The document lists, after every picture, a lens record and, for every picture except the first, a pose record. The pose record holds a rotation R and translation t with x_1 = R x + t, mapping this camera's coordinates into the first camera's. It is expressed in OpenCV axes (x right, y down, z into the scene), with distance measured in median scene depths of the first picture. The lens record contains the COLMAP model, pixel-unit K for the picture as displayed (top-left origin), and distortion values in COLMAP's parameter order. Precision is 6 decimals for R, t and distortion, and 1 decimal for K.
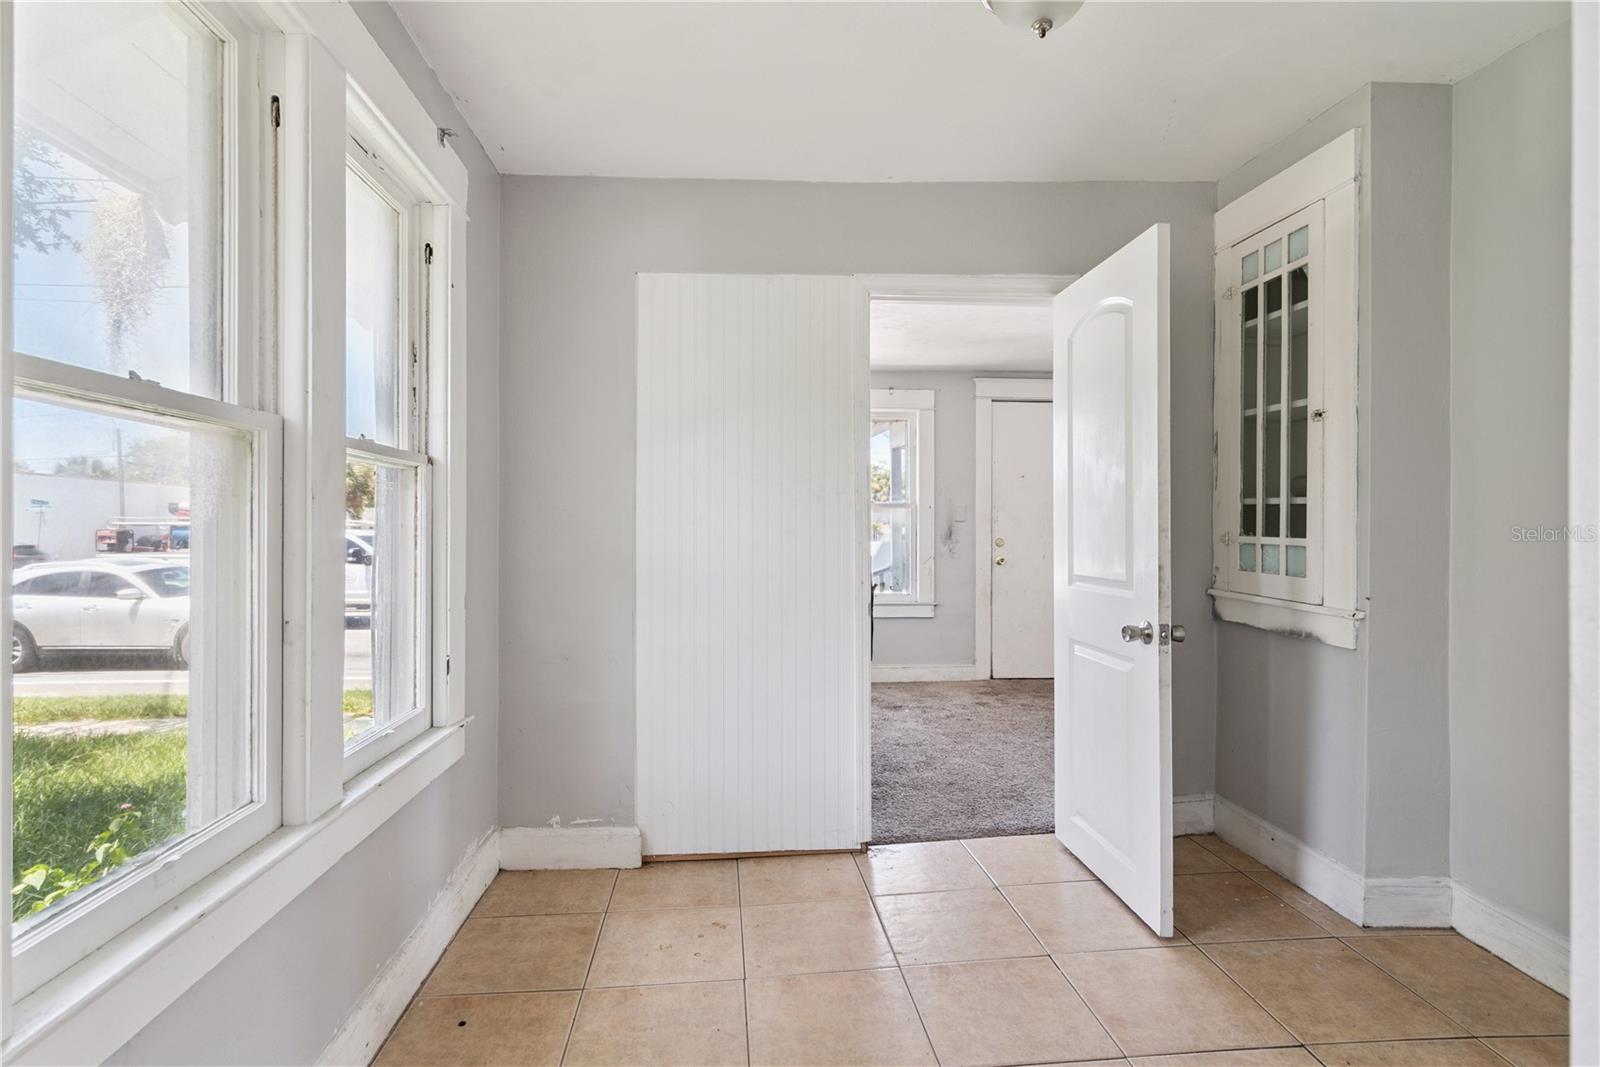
lens RADIAL K [[772.1, 0, 780.2], [0, 772.1, 544.0], [0, 0, 1]] dist [0.013407, -0.000408]
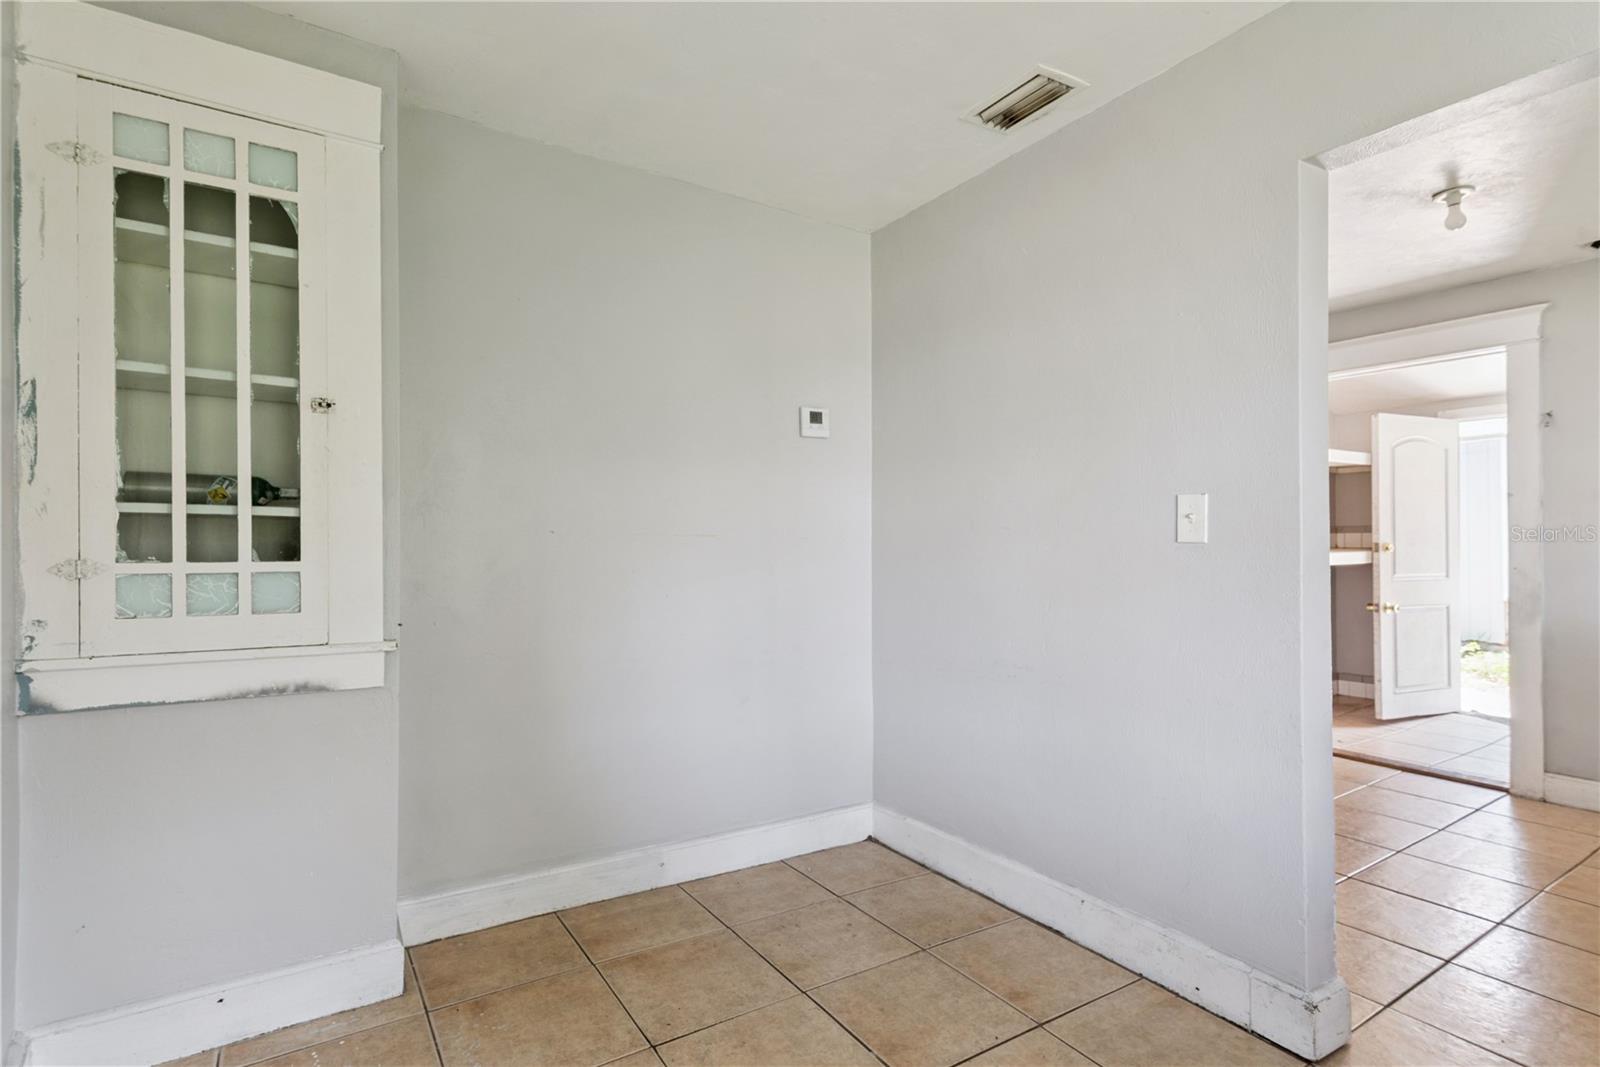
lens RADIAL K [[772.1, 0, 780.2], [0, 772.1, 544.0], [0, 0, 1]] dist [0.013407, -0.000408]
pose [[-0.468241, -0.001825, 0.883599, -0.206740], [0.028966, 0.999429, 0.017414, -0.022298], [-0.883126, 0.033748, -0.467921, 0.873314]]
